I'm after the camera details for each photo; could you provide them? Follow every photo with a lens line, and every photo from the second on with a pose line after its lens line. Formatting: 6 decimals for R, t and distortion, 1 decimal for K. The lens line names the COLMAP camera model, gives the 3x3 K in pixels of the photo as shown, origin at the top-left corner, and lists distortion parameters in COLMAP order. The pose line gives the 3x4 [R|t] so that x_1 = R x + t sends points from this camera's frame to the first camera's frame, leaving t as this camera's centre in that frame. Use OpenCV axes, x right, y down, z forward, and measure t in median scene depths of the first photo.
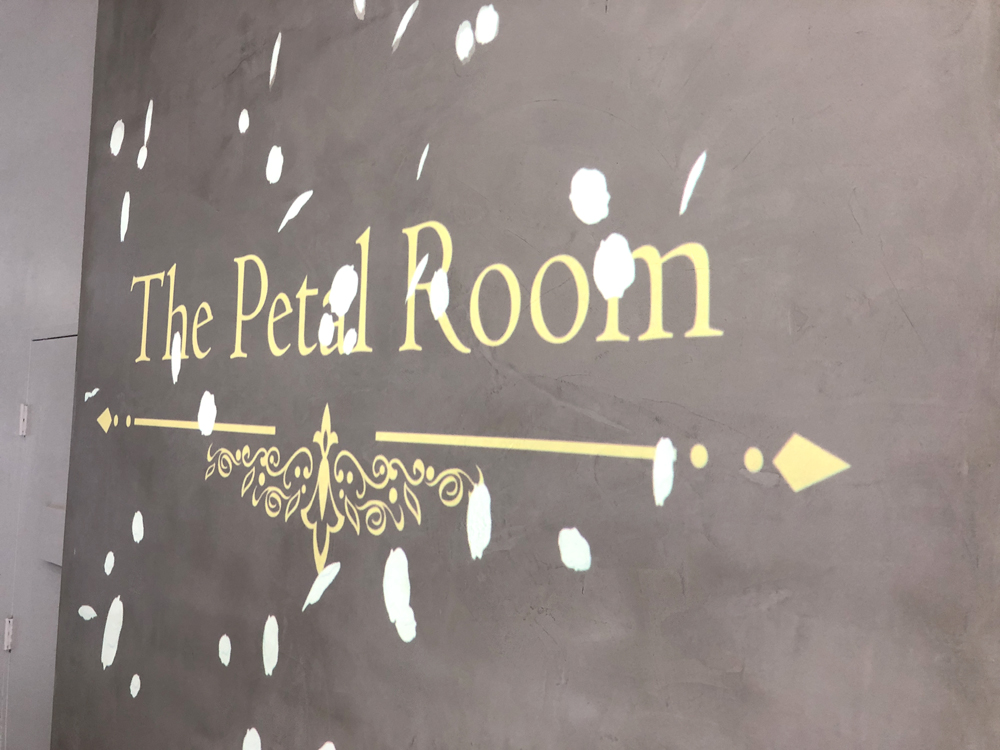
lens RADIAL K [[825.5, 0, 498.9], [0, 825.5, 364.1], [0, 0, 1]] dist [0.070756, -0.033339]
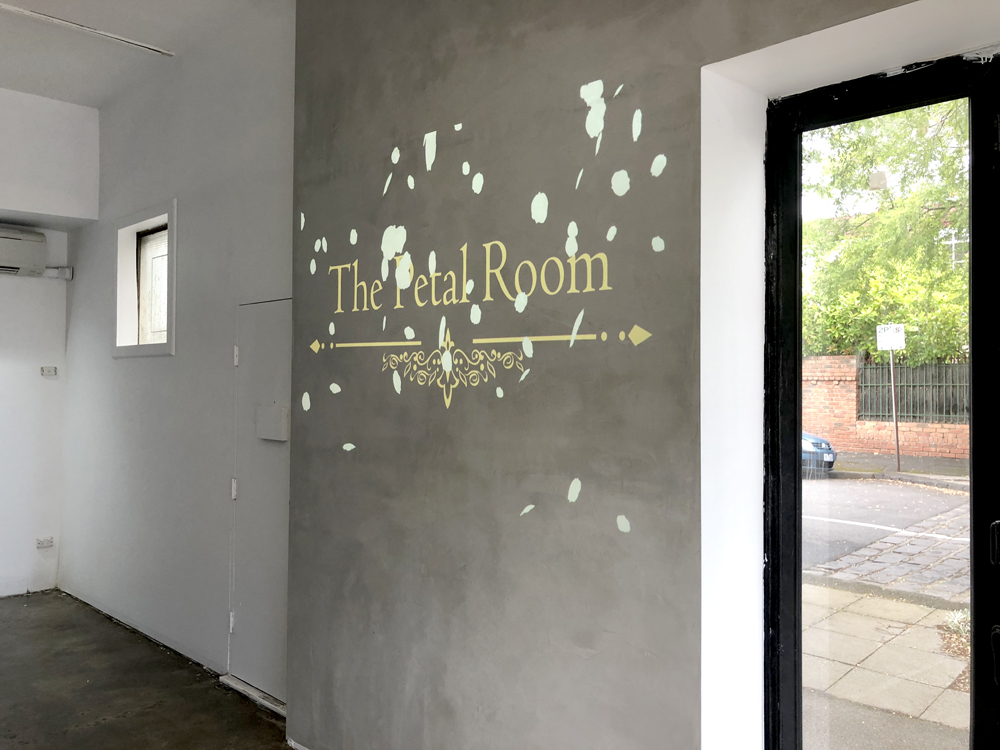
lens RADIAL K [[825.5, 0, 499.6], [0, 825.5, 377.5], [0, 0, 1]] dist [0.070756, -0.033339]
pose [[0.997911, -0.022623, -0.060514, 0.046678], [0.026349, 0.997759, 0.061496, 0.048845], [0.058988, -0.062962, 0.996271, -1.095453]]
